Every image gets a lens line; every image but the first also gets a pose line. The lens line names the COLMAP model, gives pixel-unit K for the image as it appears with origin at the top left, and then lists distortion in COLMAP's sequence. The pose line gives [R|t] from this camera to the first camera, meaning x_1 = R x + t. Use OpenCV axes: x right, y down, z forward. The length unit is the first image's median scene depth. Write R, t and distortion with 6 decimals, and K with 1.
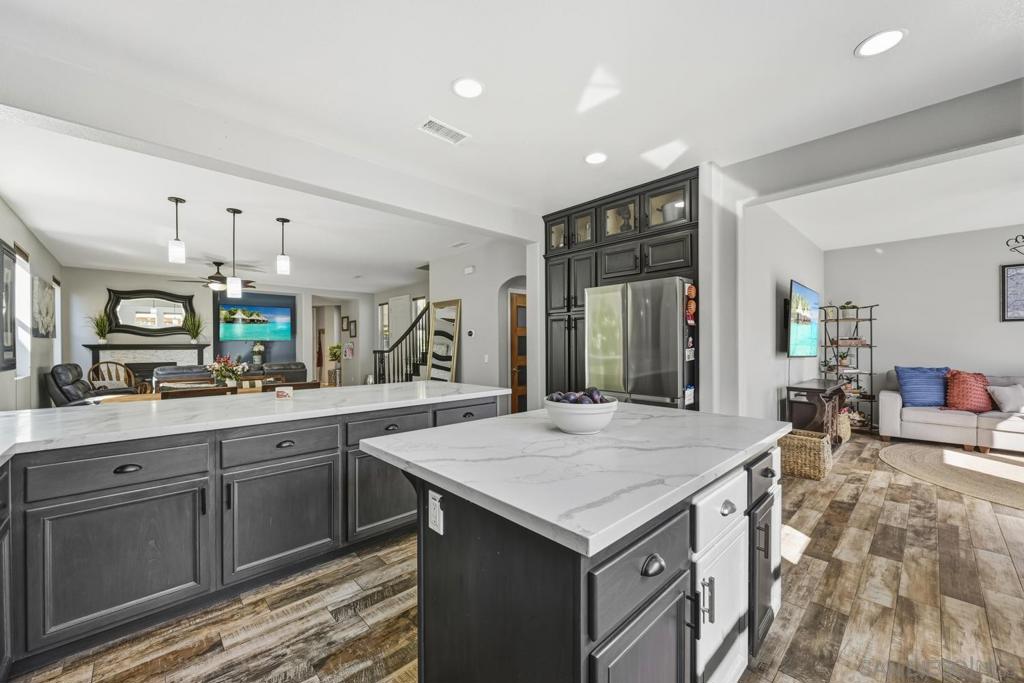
lens RADIAL K [[399.2, 0, 514.3], [0, 399.2, 344.1], [0, 0, 1]] dist [-0.001465, -0.000142]
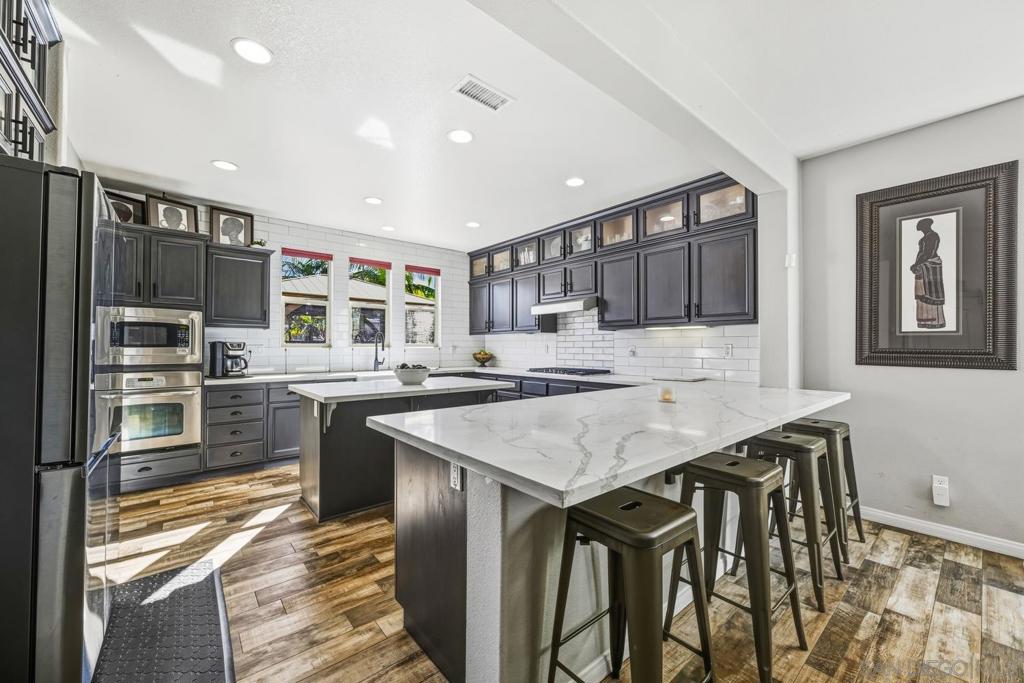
lens RADIAL K [[399.2, 0, 514.3], [0, 399.2, 344.1], [0, 0, 1]] dist [-0.001465, -0.000142]
pose [[-0.998086, 0.005373, 0.061609, -0.103792], [0.005051, 0.999973, -0.005377, 0.007643], [-0.061637, -0.005055, -0.998086, 0.665977]]
